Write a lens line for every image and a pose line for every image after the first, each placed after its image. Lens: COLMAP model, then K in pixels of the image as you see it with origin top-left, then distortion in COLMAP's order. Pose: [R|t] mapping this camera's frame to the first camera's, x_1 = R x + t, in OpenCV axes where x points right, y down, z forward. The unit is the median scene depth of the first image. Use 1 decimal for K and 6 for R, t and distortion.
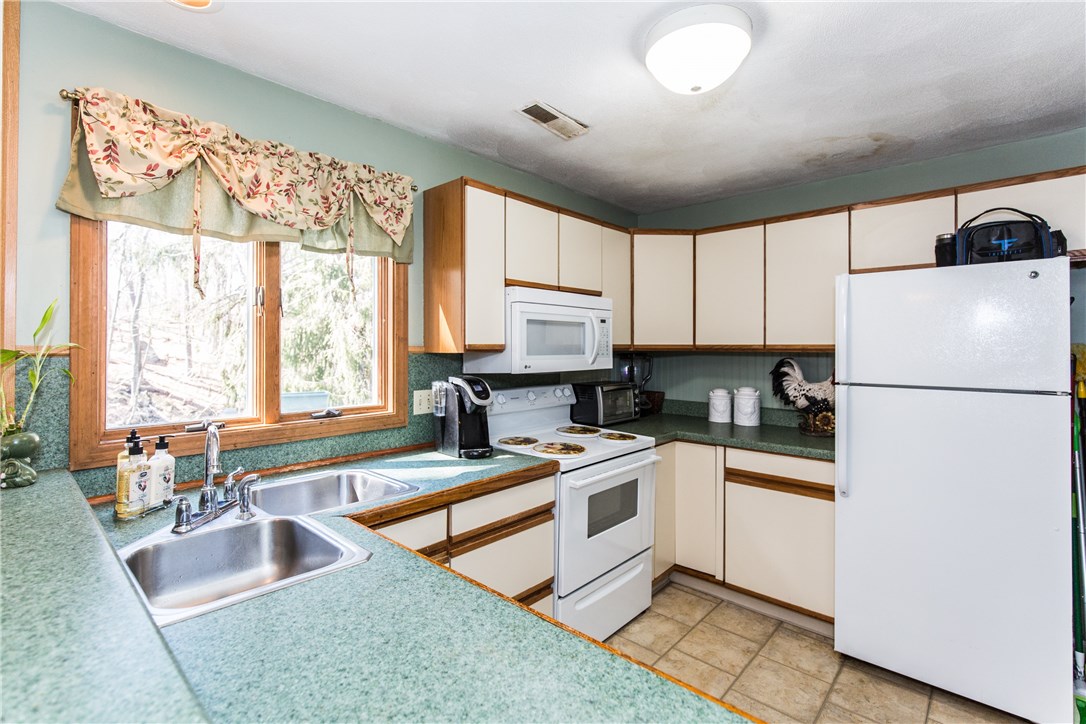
lens RADIAL K [[499.1, 0, 543.6], [0, 499.1, 341.5], [0, 0, 1]] dist [0.000033, -0.000032]
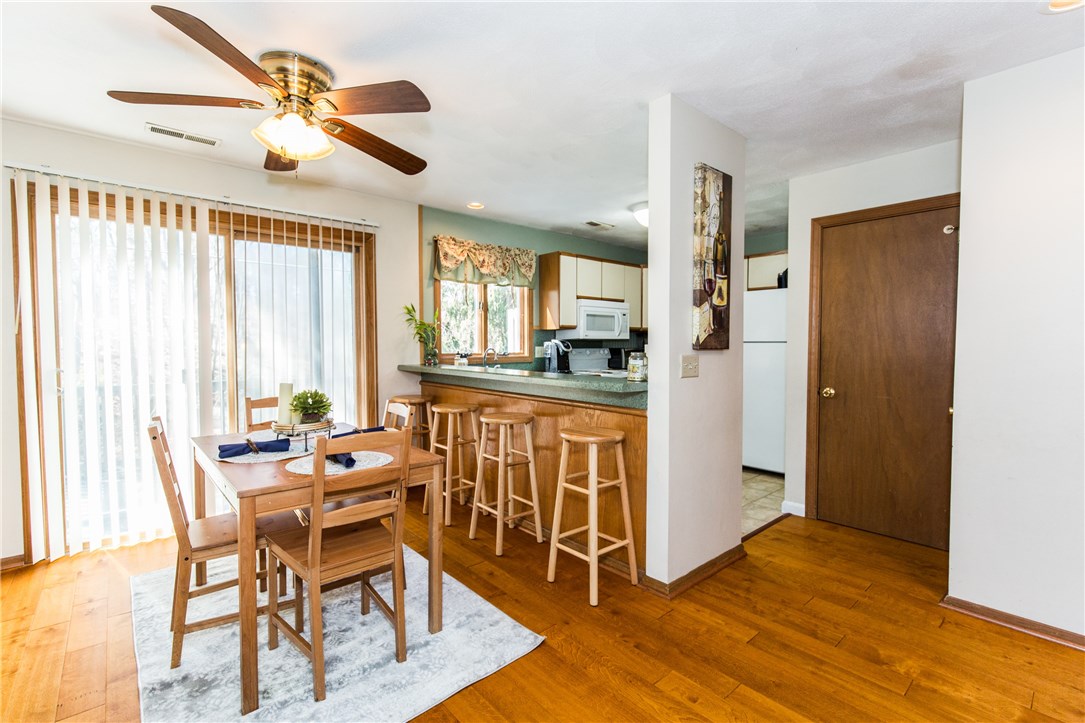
lens RADIAL K [[492.2, 0, 542.5], [0, 492.2, 361.5], [0, 0, 1]] dist [-0.000314, -0.000016]
pose [[0.994740, 0.003502, -0.102371, -0.004232], [0.001149, 0.998971, 0.045346, 0.068422], [0.102424, -0.045225, 0.993712, -1.220352]]
